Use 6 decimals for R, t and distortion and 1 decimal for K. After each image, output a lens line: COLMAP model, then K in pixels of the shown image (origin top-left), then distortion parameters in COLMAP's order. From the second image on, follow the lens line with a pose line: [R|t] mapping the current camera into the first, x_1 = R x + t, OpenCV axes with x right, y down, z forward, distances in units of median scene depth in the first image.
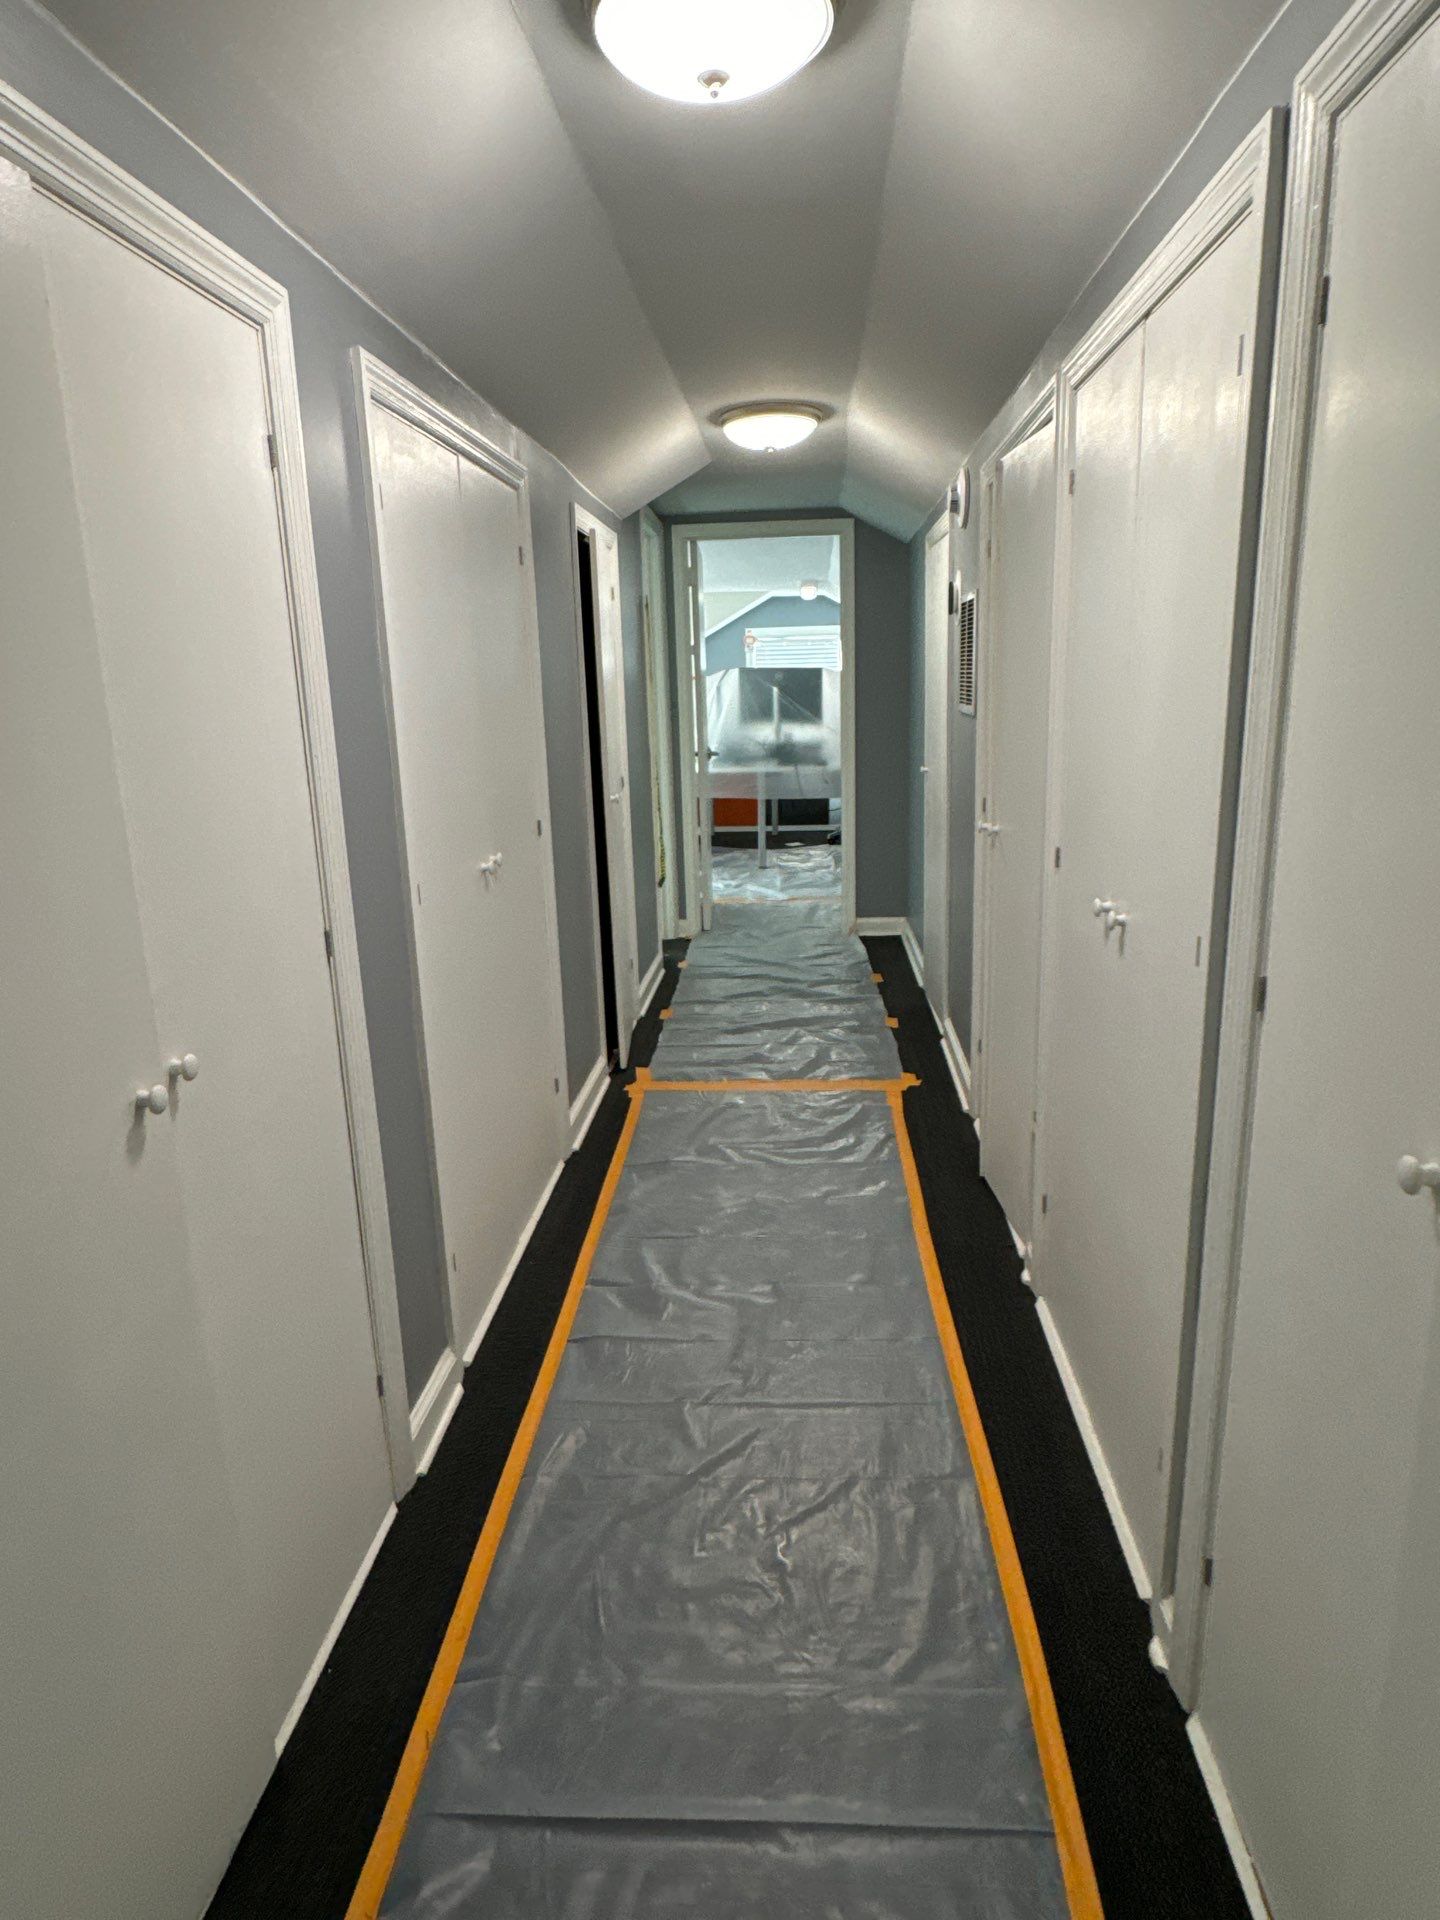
lens RADIAL K [[1245.1, 0, 702.6], [0, 1245.1, 976.5], [0, 0, 1]] dist [-0.016683, 0.010371]
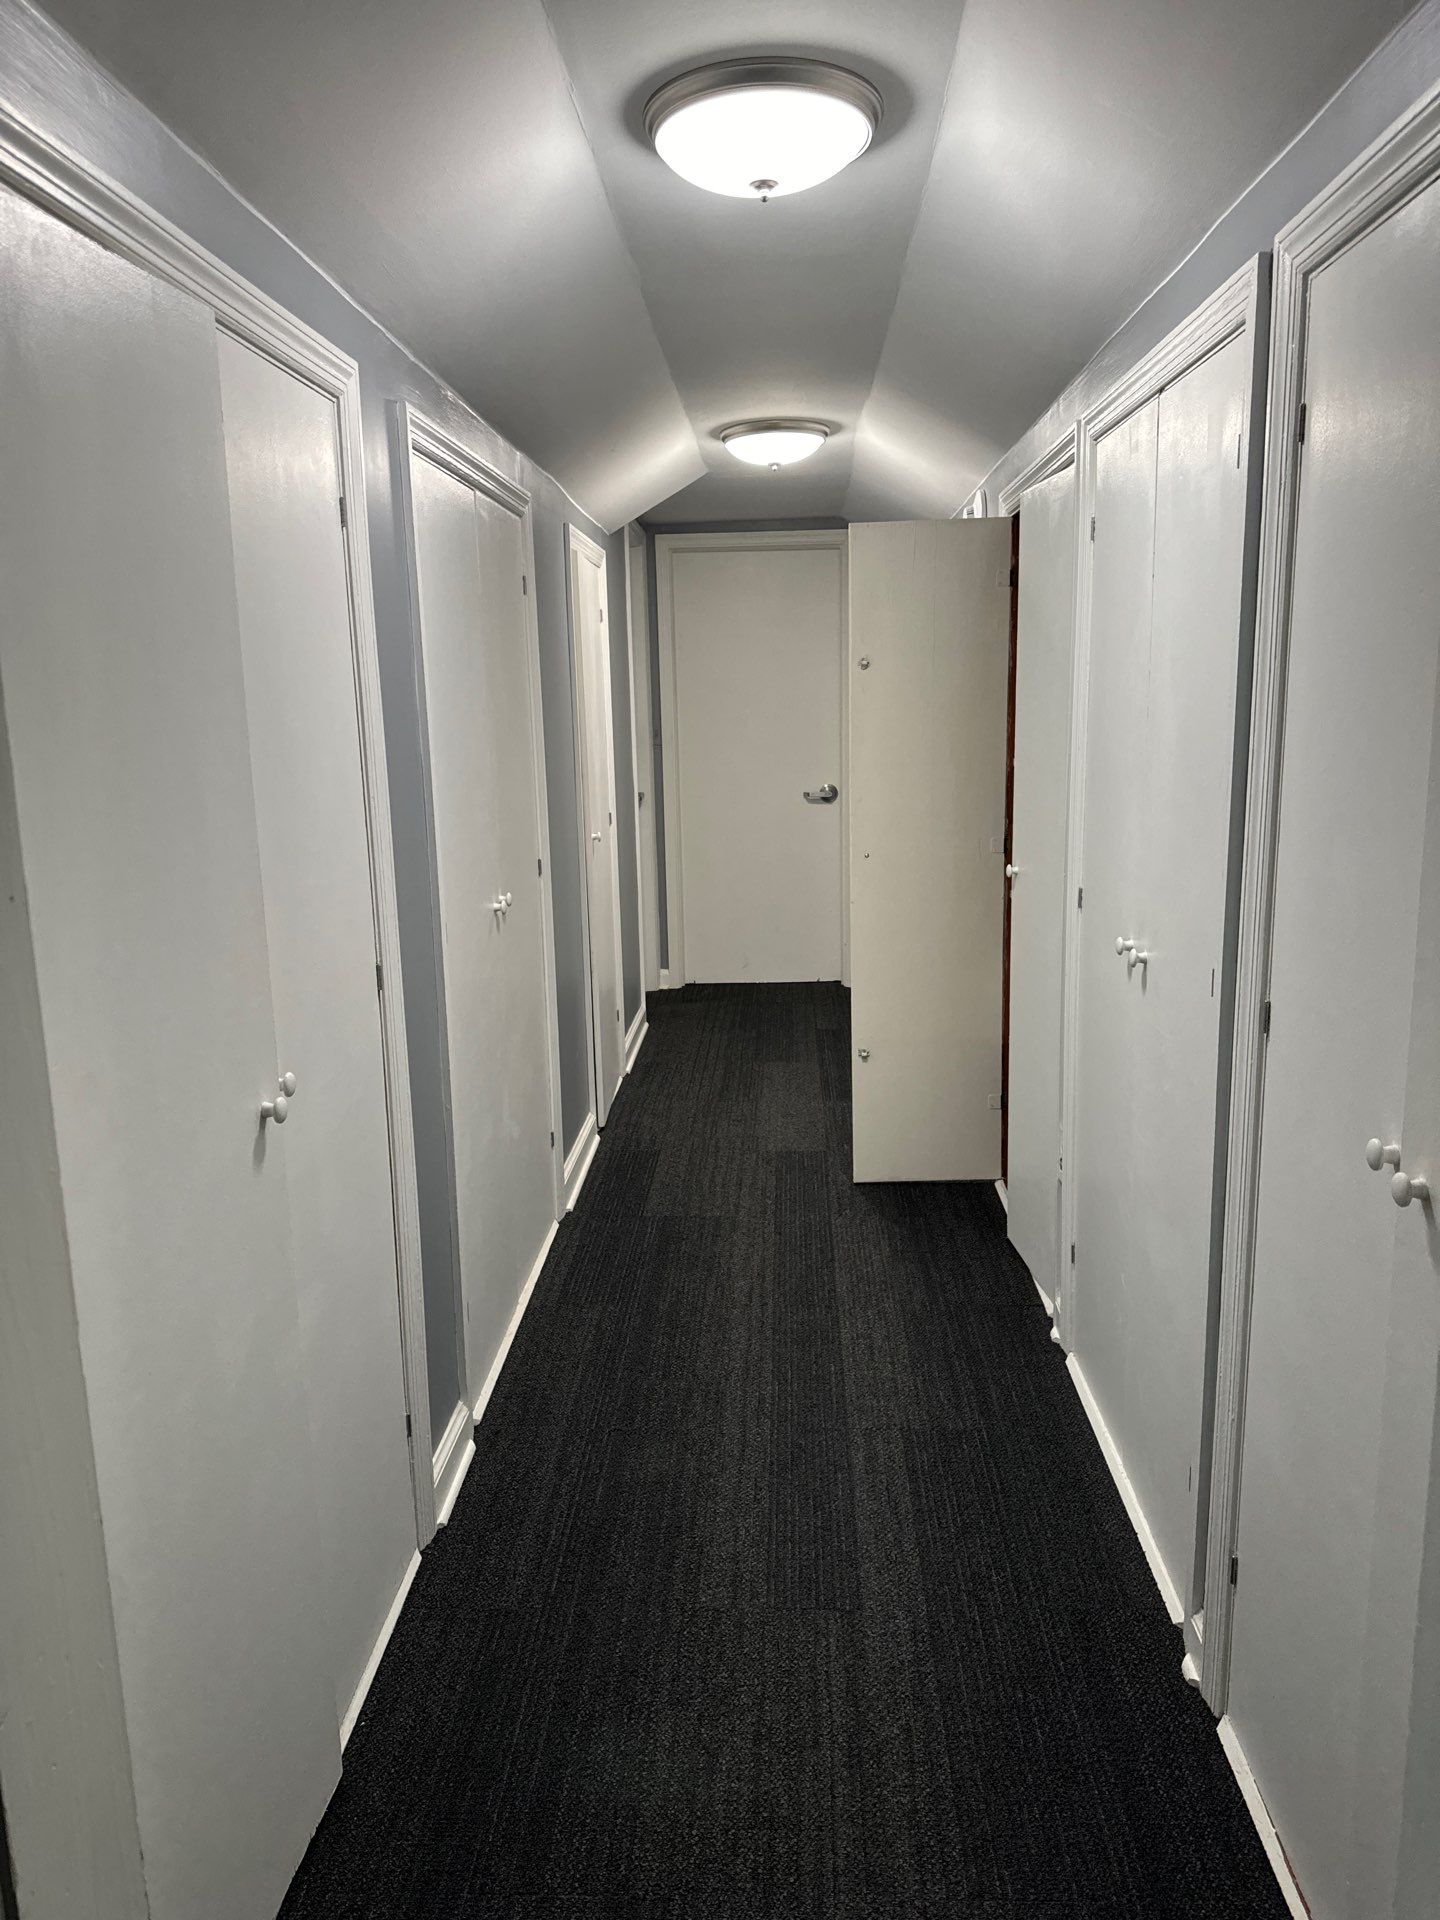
lens RADIAL K [[1378.3, 0, 715.2], [0, 1378.3, 964.8], [0, 0, 1]] dist [0.071092, -0.094785]
pose [[0.999836, 0.001769, 0.018028, -0.035132], [-0.000896, 0.998830, -0.048351, 0.015335], [-0.018093, 0.048327, 0.998668, -0.128750]]
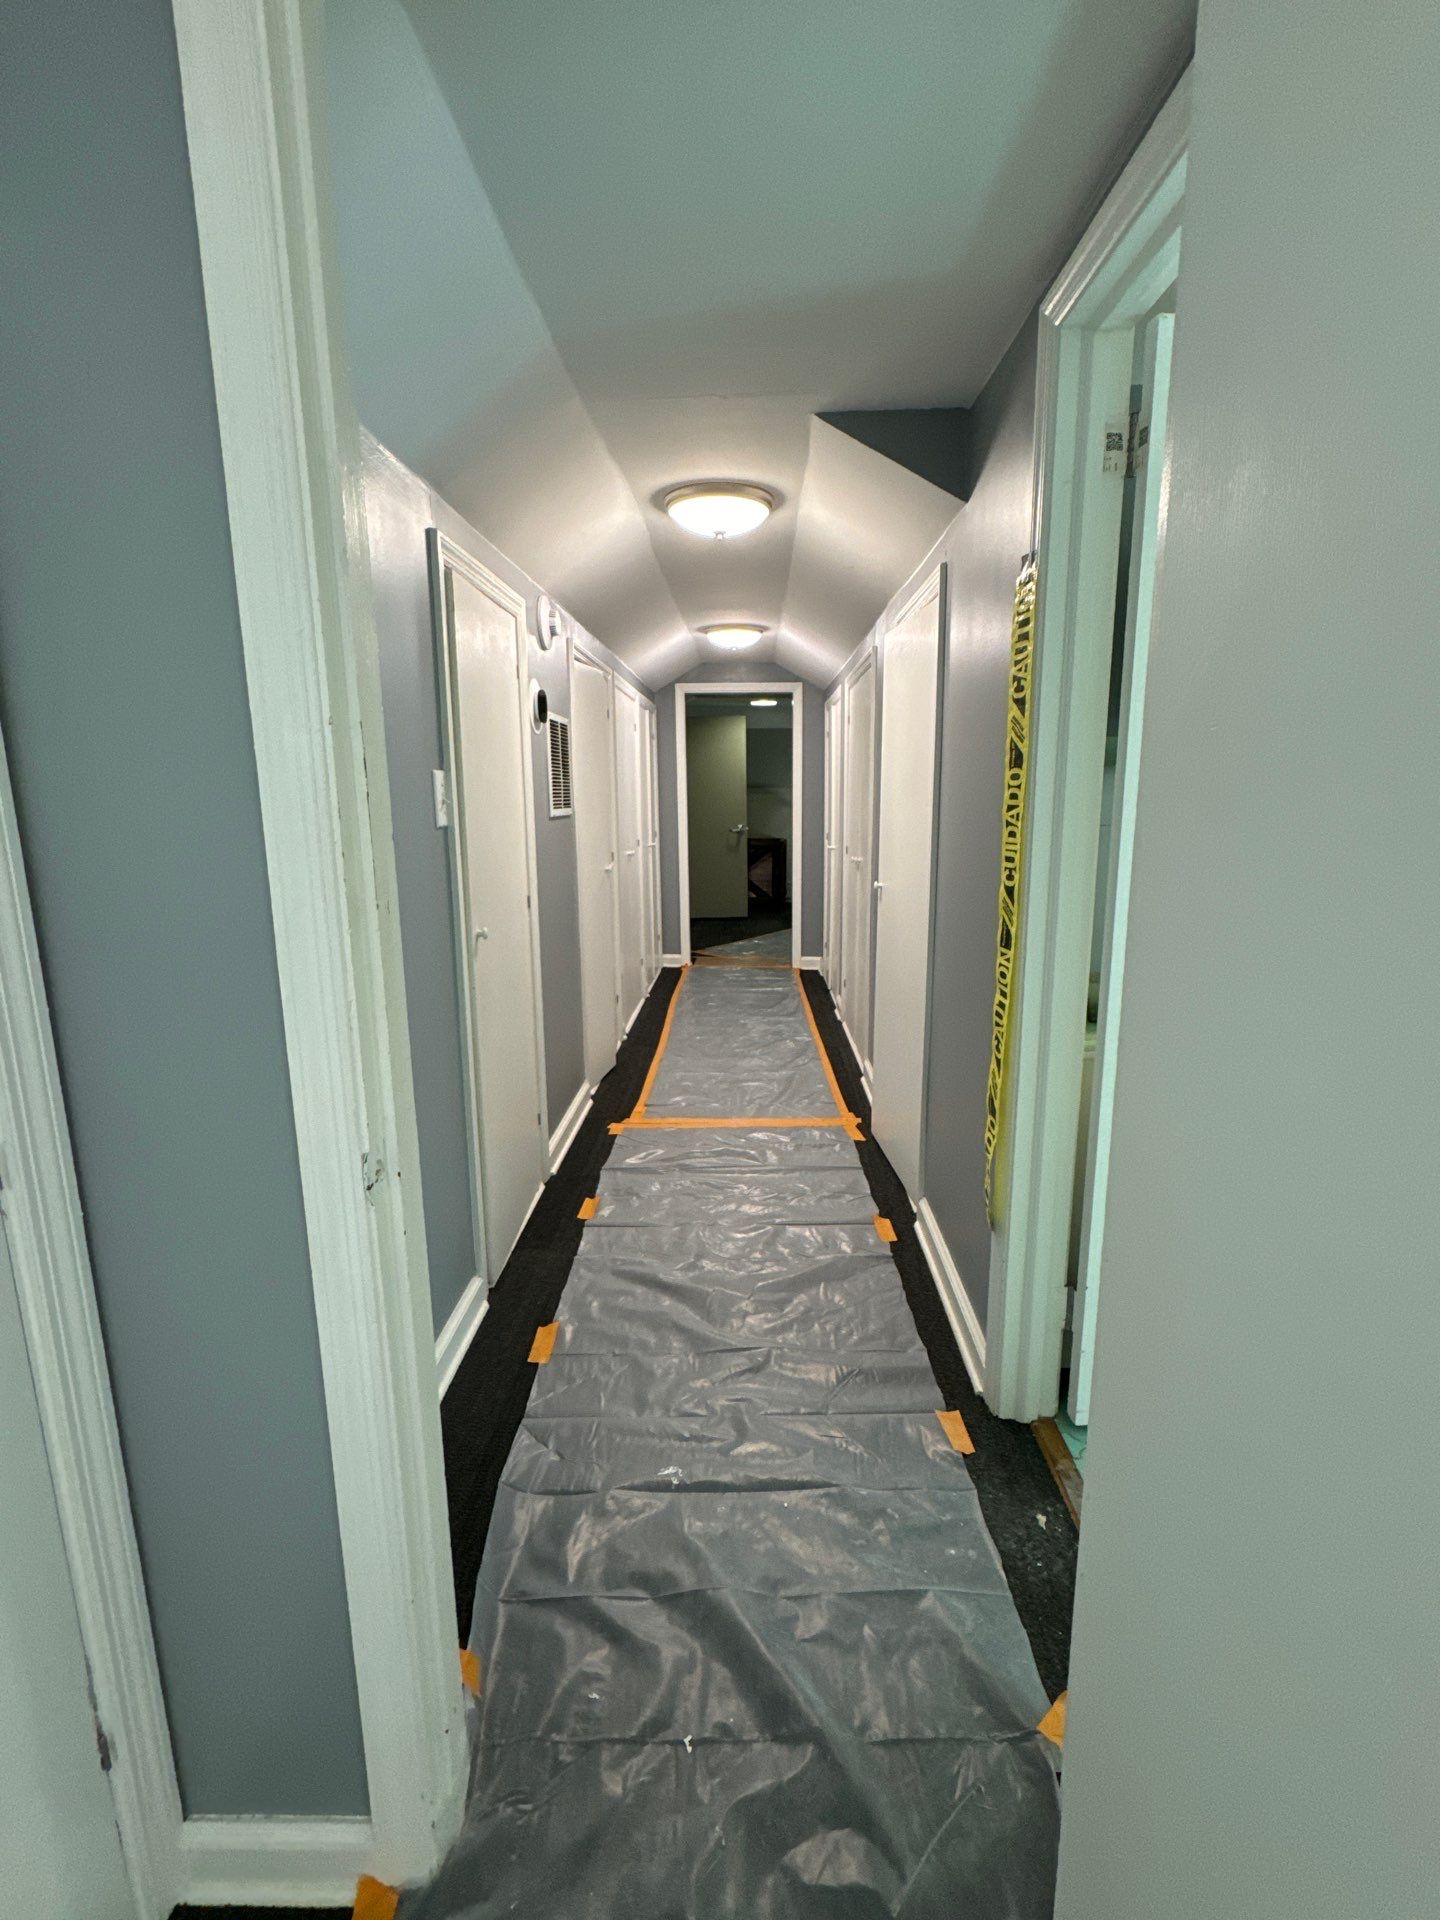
lens RADIAL K [[1378.3, 0, 725.4], [0, 1378.3, 959.3], [0, 0, 1]] dist [0.071092, -0.094785]
pose [[0.997906, 0.018435, 0.061997, -0.083336], [-0.011592, 0.993977, -0.108974, 0.257733], [-0.063633, 0.108027, 0.992109, -1.033820]]
